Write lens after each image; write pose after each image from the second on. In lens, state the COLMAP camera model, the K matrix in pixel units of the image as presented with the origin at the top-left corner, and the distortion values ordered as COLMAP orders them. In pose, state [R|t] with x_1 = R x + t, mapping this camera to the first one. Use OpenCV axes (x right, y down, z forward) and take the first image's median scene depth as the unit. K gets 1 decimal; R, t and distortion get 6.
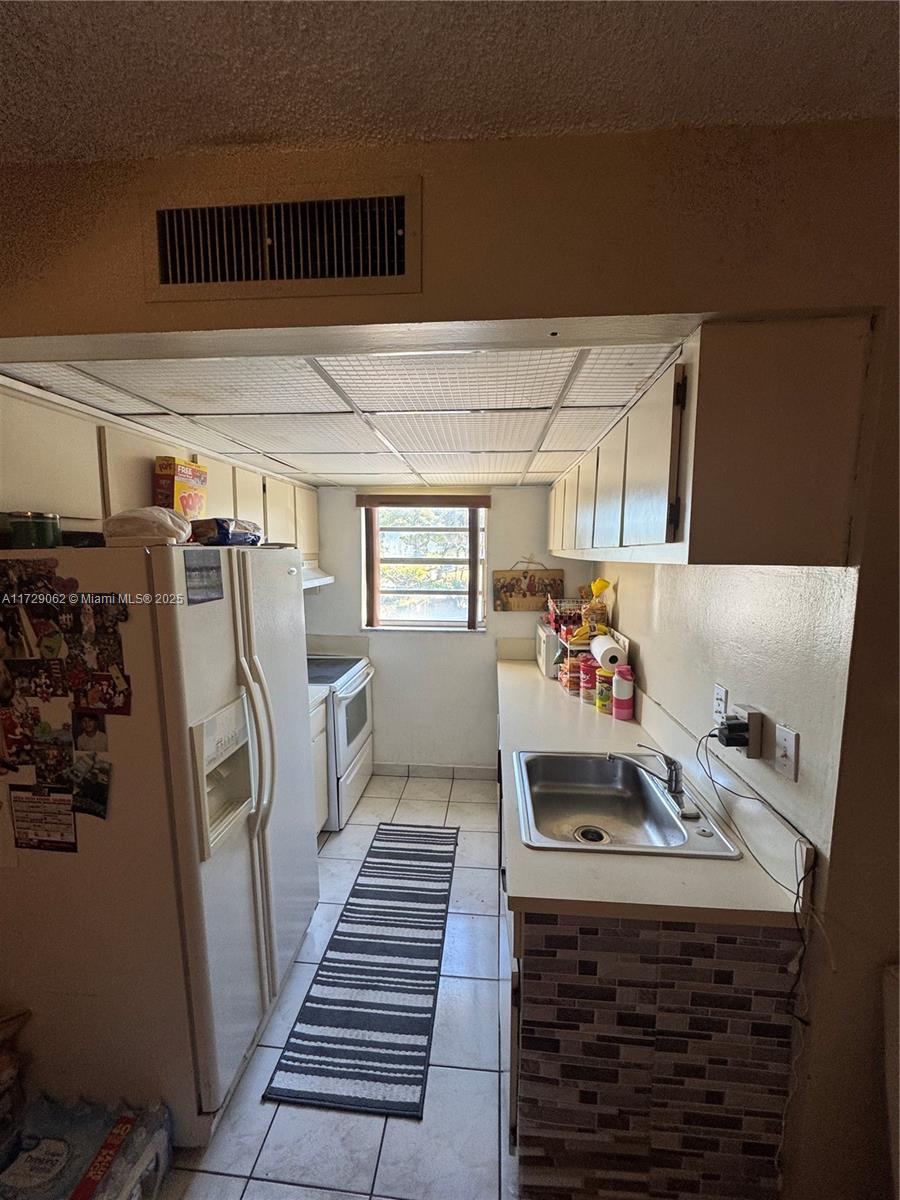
lens RADIAL K [[478.7, 0, 450.1], [0, 478.7, 599.6], [0, 0, 1]] dist [-0.004111, 0.000476]
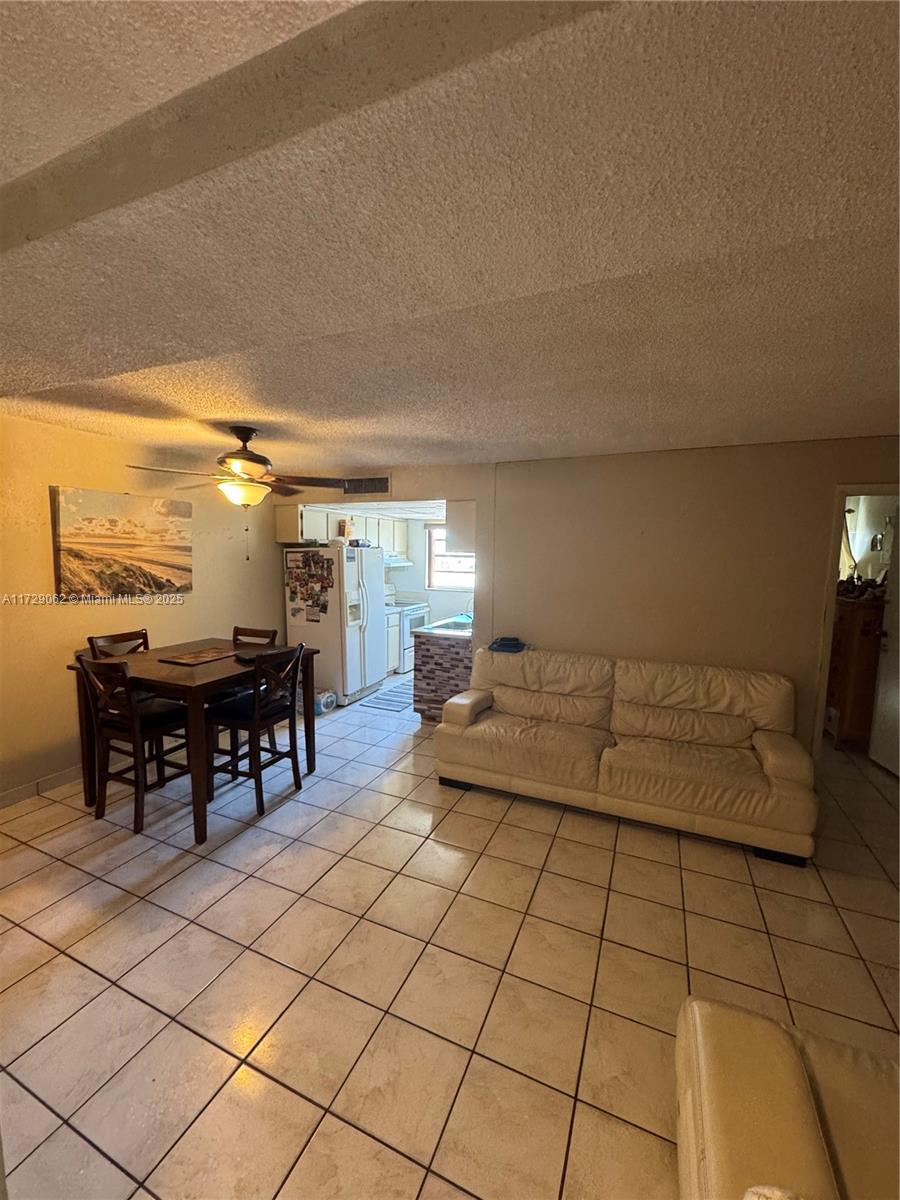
lens RADIAL K [[478.7, 0, 449.6], [0, 478.7, 598.6], [0, 0, 1]] dist [-0.004111, 0.000476]
pose [[0.951568, 0.040425, -0.304770, 1.543685], [-0.042894, 0.999079, -0.001406, 0.291687], [0.304432, 0.014410, 0.952425, -2.612182]]
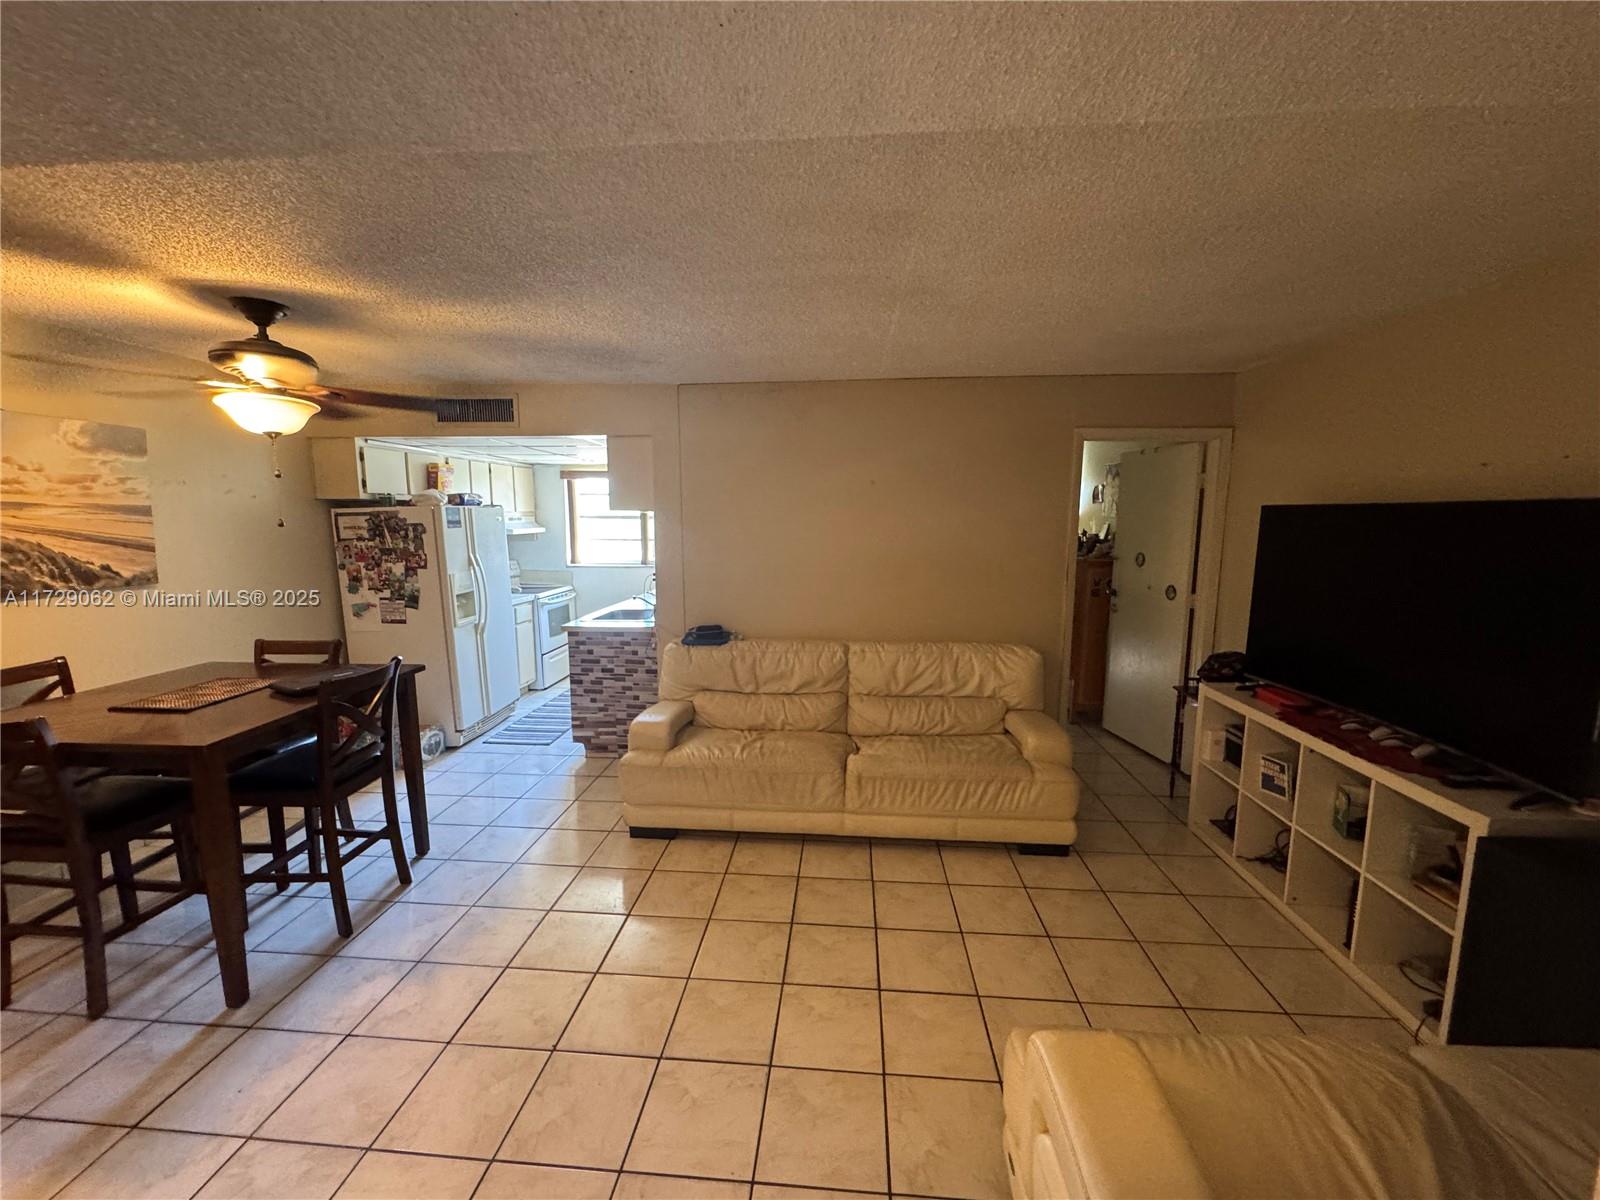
lens RADIAL K [[638.3, 0, 799.4], [0, 638.3, 597.9], [0, 0, 1]] dist [-0.004111, 0.000476]
pose [[0.999785, -0.005844, 0.019890, 1.331057], [0.005275, 0.999580, 0.028509, 0.307589], [-0.020048, -0.028398, 0.999396, -2.584806]]
